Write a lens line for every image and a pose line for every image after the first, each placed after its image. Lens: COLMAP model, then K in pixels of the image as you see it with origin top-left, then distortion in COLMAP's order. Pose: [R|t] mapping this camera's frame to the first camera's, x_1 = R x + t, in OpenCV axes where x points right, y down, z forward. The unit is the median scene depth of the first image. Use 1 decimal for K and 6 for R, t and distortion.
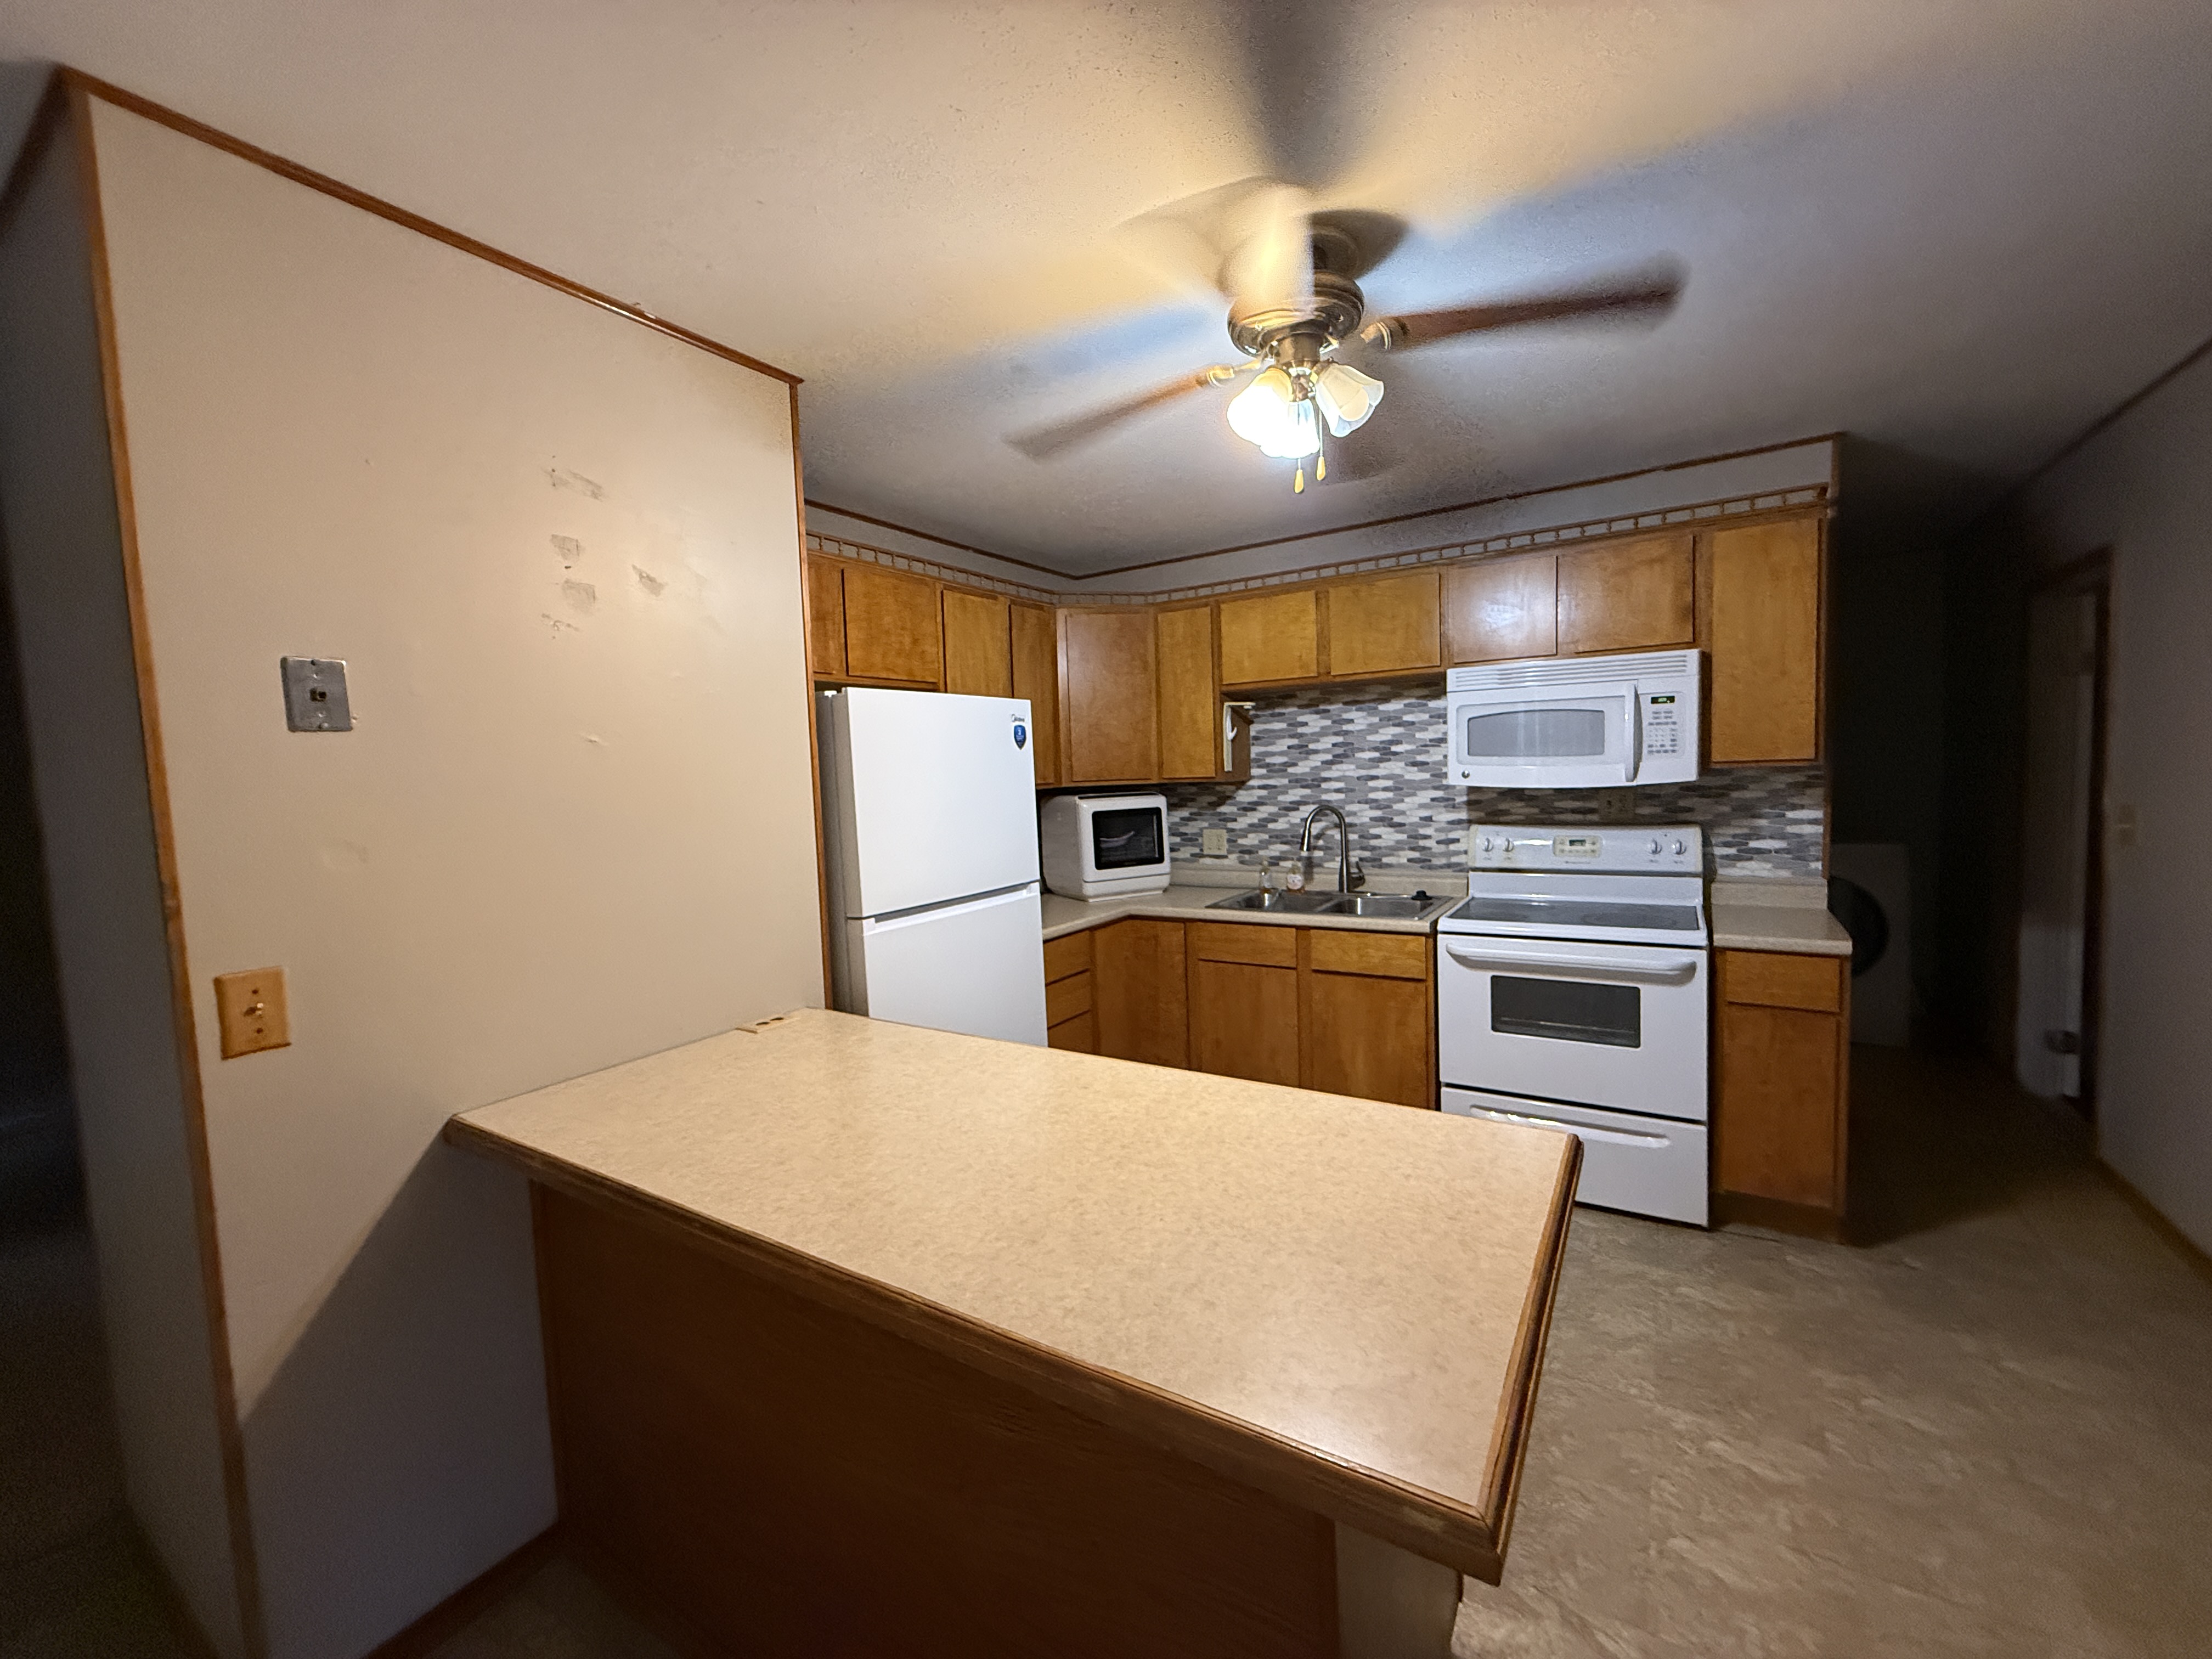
lens RADIAL K [[884.8, 0, 1099.1], [0, 884.8, 828.1], [0, 0, 1]] dist [0.007057, 0.000924]
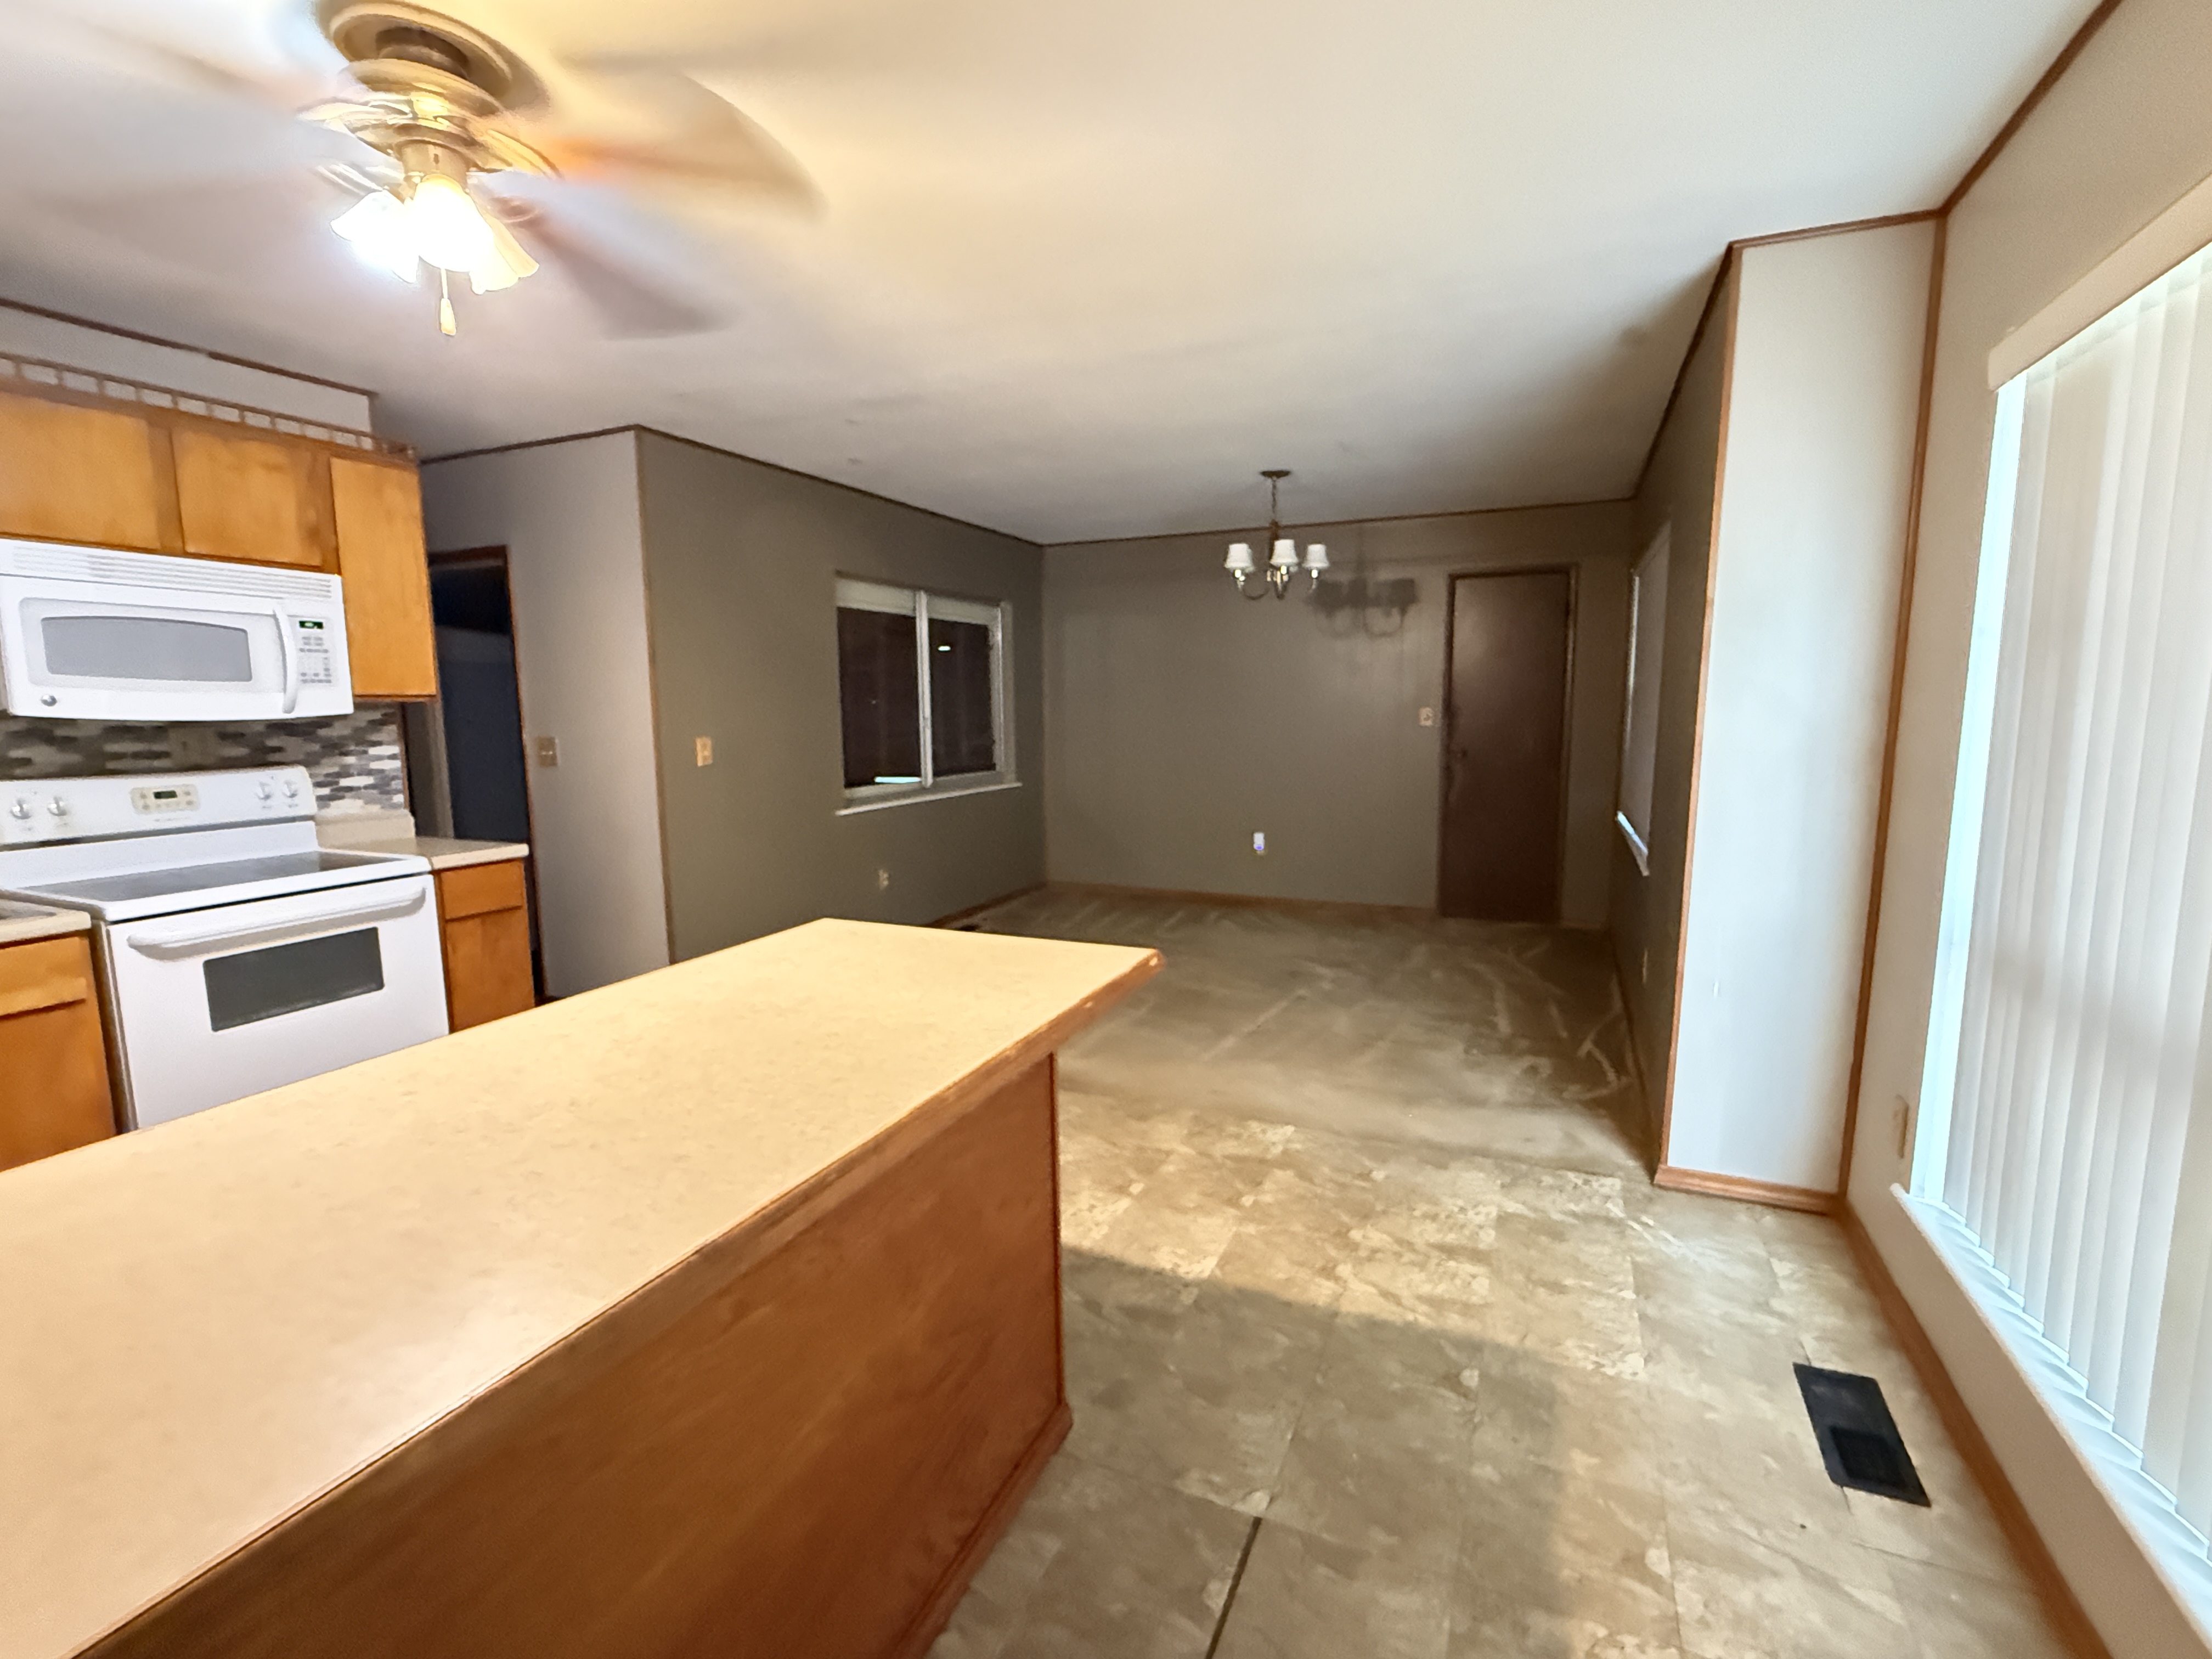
lens RADIAL K [[1004.4, 0, 1107.4], [0, 1004.4, 823.9], [0, 0, 1]] dist [-0.004503, 0.004426]
pose [[-0.147588, -0.078912, 0.985896, -0.498356], [0.083271, 0.992281, 0.091889, 0.032177], [-0.985537, 0.095658, -0.139878, 0.324084]]
